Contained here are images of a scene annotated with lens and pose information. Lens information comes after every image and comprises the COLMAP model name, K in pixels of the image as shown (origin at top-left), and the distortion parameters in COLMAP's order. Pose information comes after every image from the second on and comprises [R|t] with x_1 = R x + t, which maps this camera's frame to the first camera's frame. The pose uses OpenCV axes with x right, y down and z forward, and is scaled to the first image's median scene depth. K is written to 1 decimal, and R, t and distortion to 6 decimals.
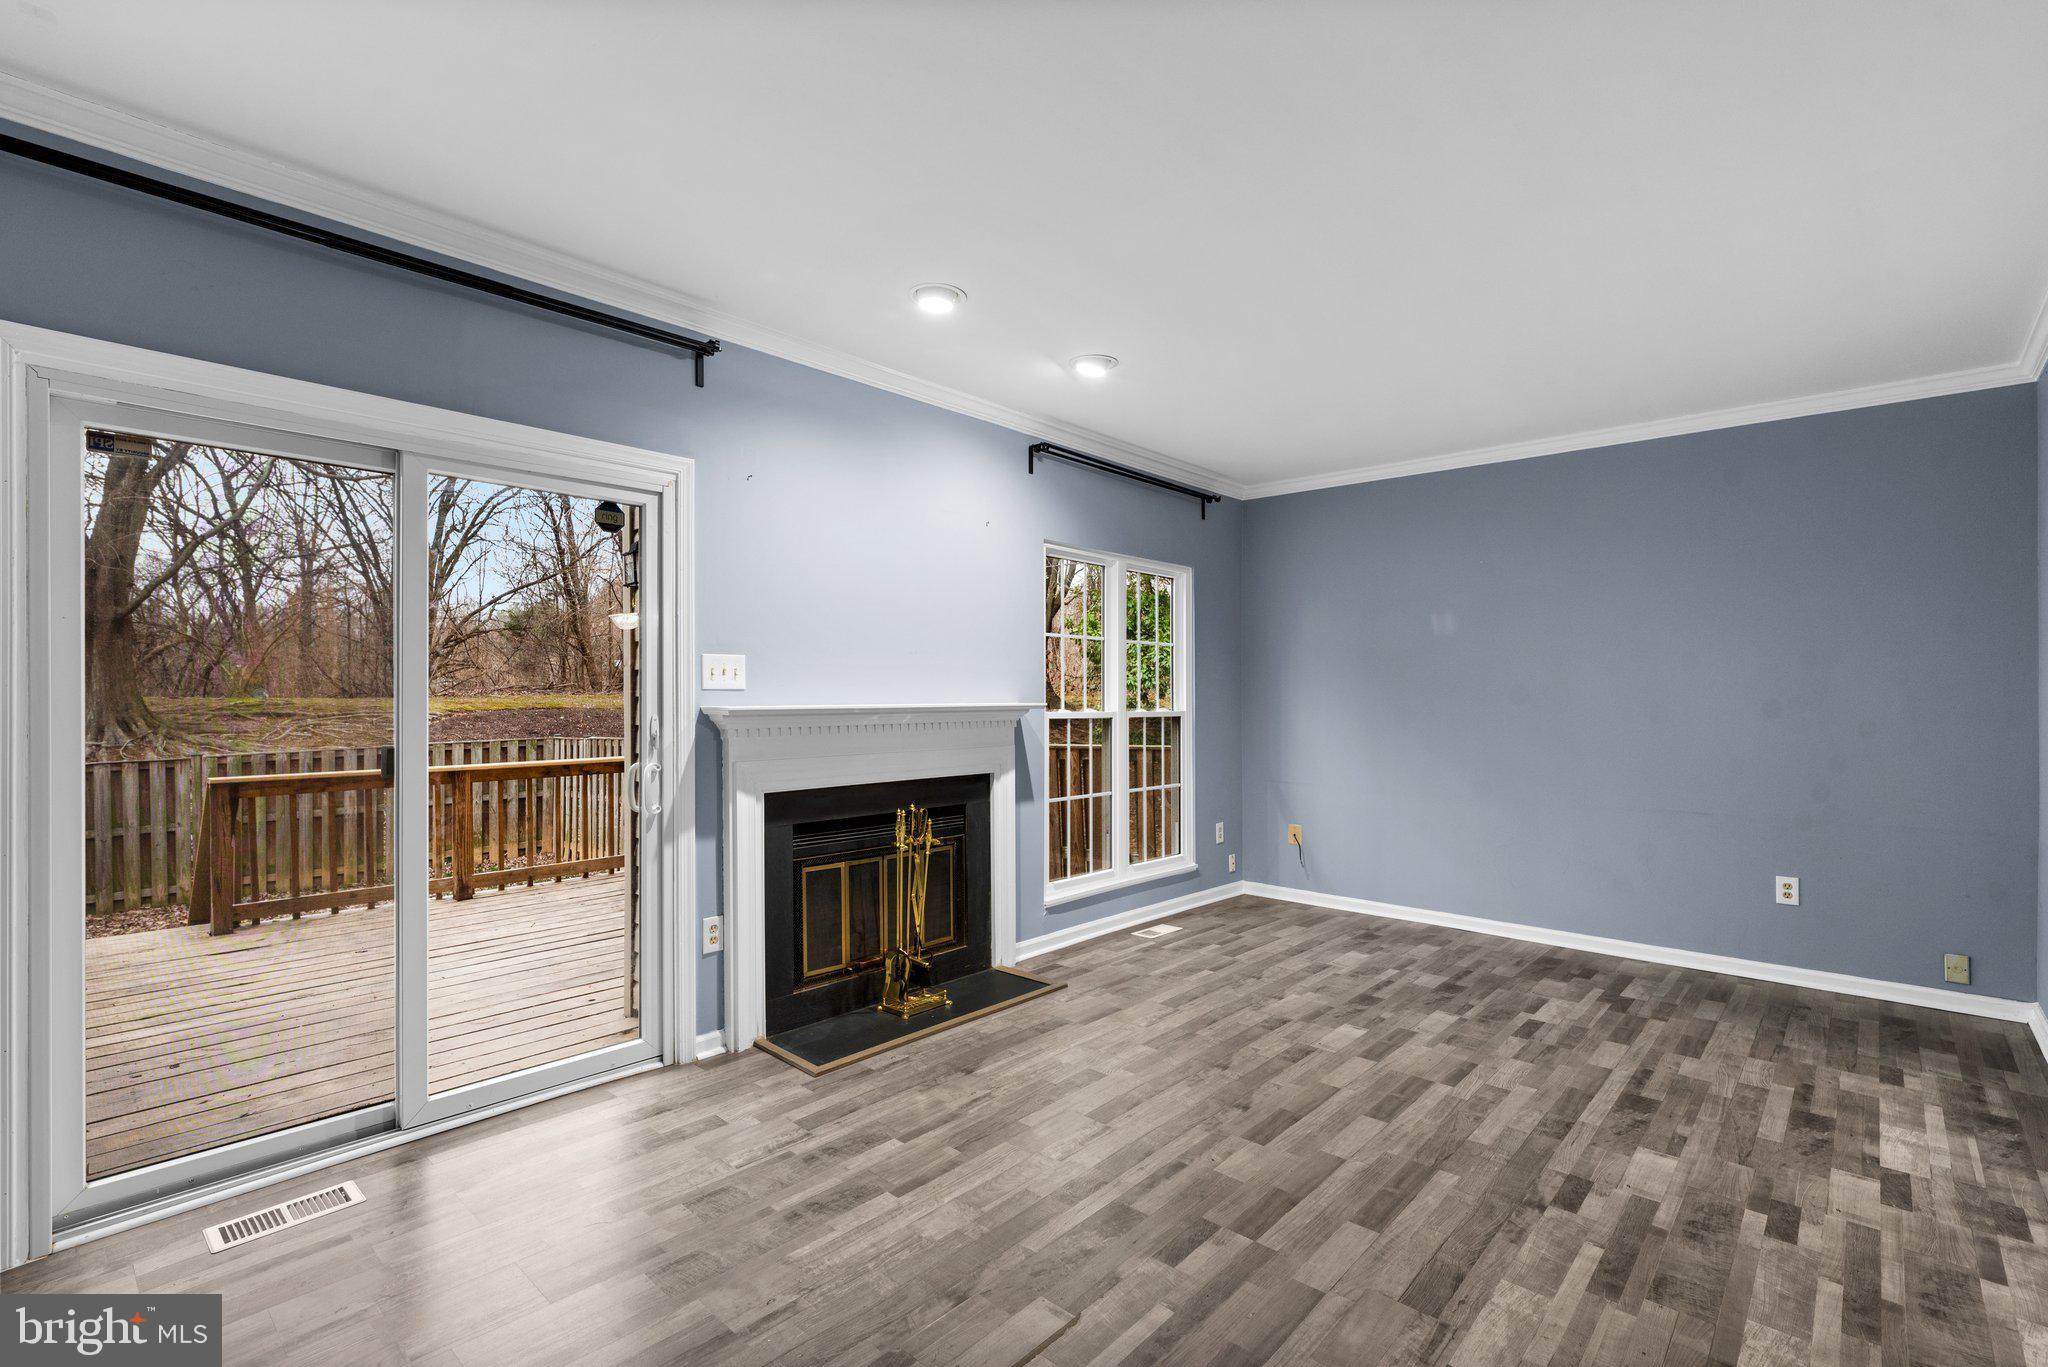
lens RADIAL K [[924.5, 0, 1025.5], [0, 924.5, 696.9], [0, 0, 1]] dist [0.001440, -0.000203]
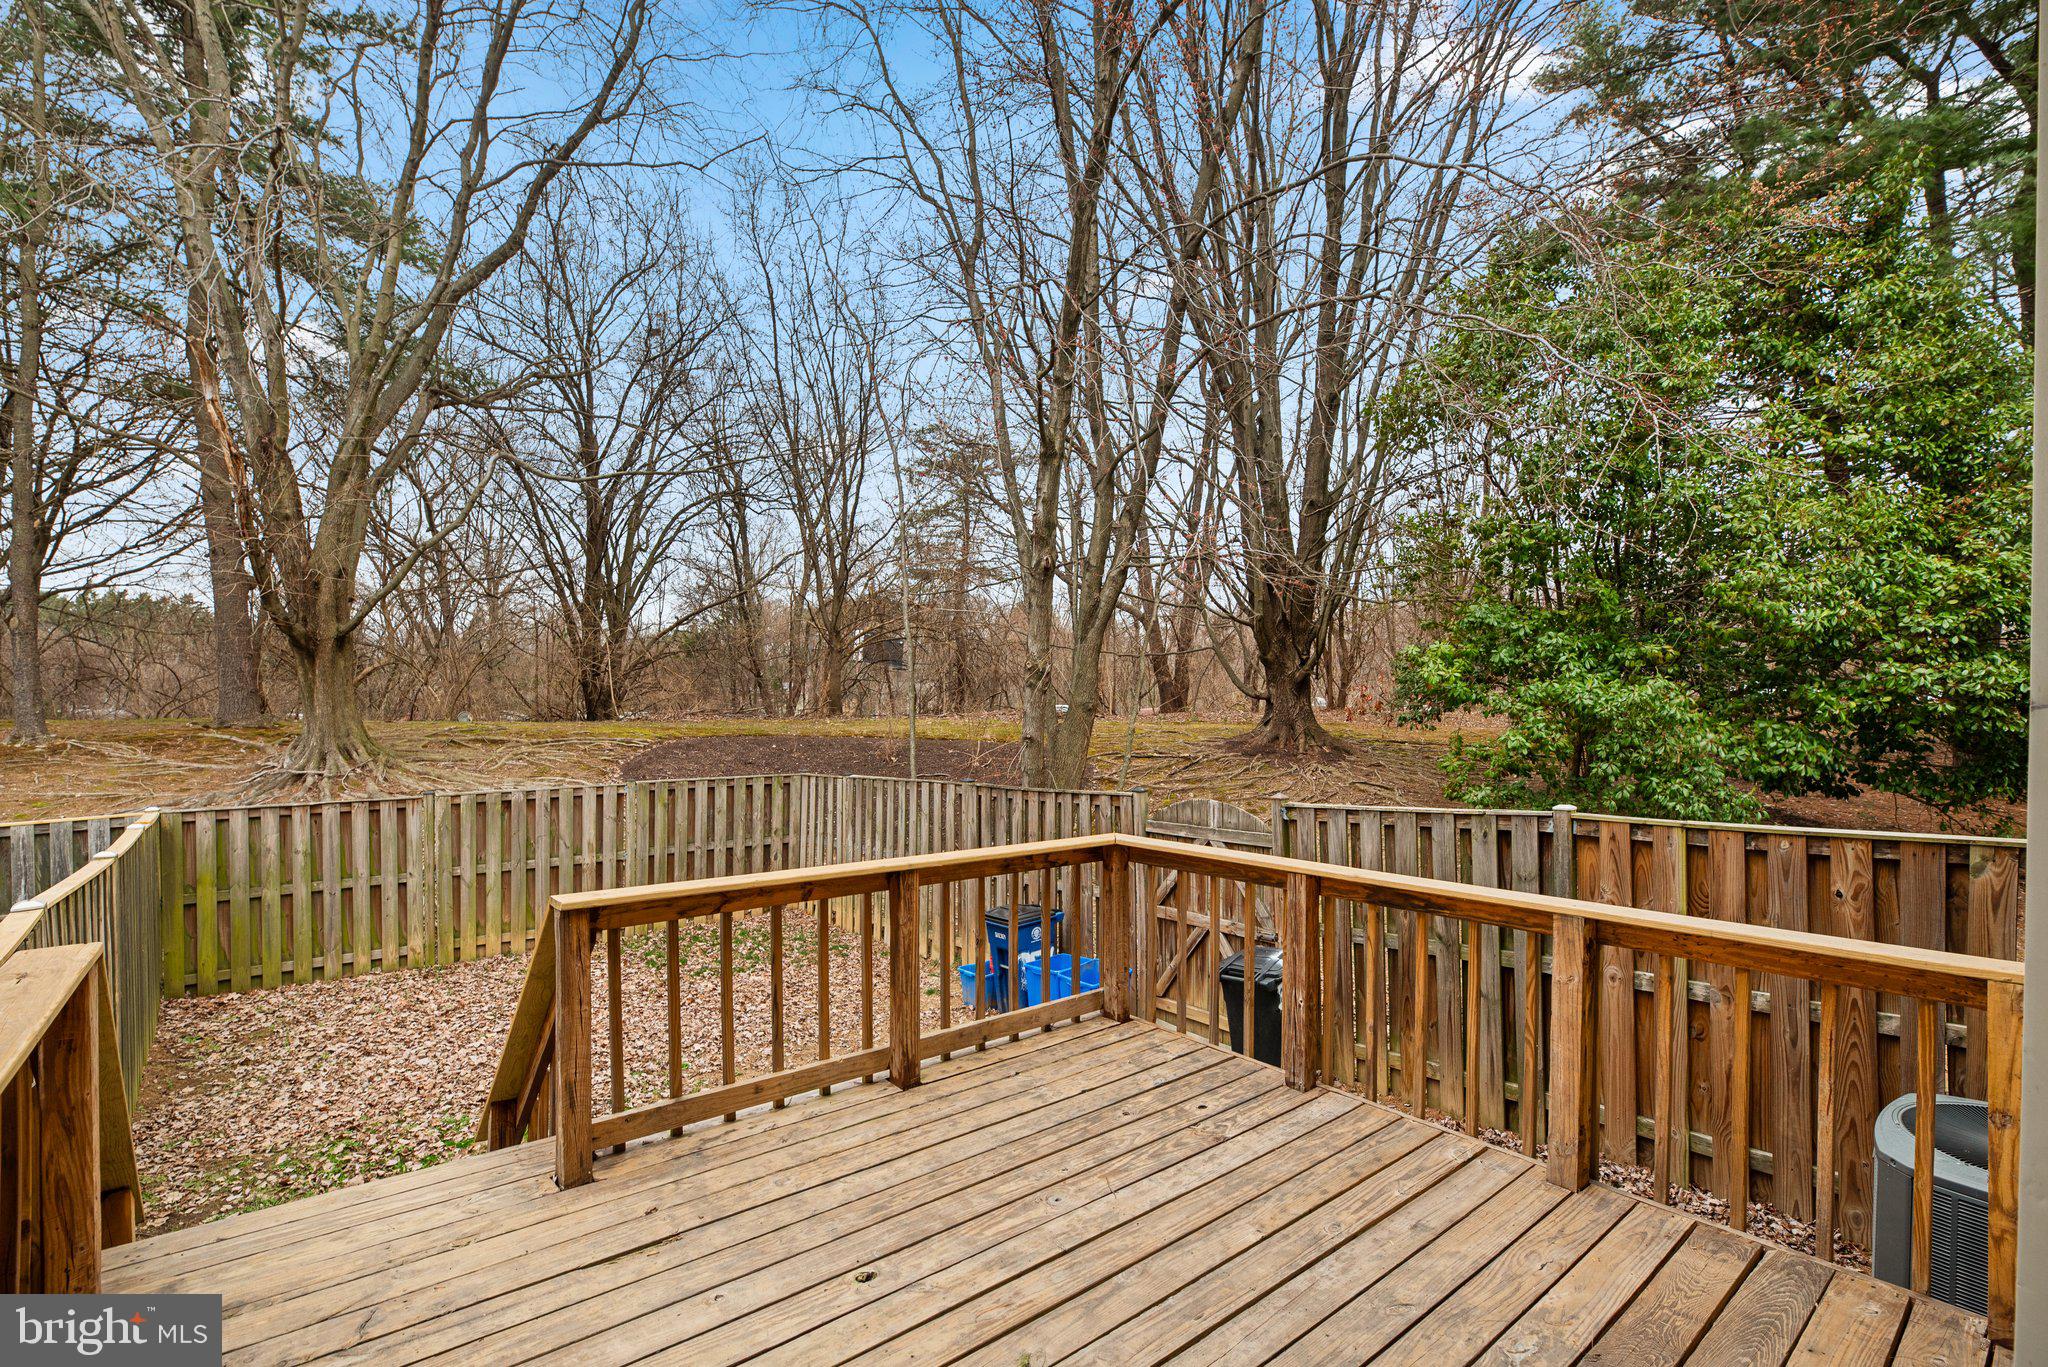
lens RADIAL K [[932.5, 0, 1028.6], [0, 932.5, 725.8], [0, 0, 1]] dist [0.000932, 0.000066]
pose [[0.991710, 0.006843, -0.128315, -0.764983], [-0.006086, 0.999962, 0.006288, -0.027114], [0.128353, -0.005455, 0.991714, 0.703331]]
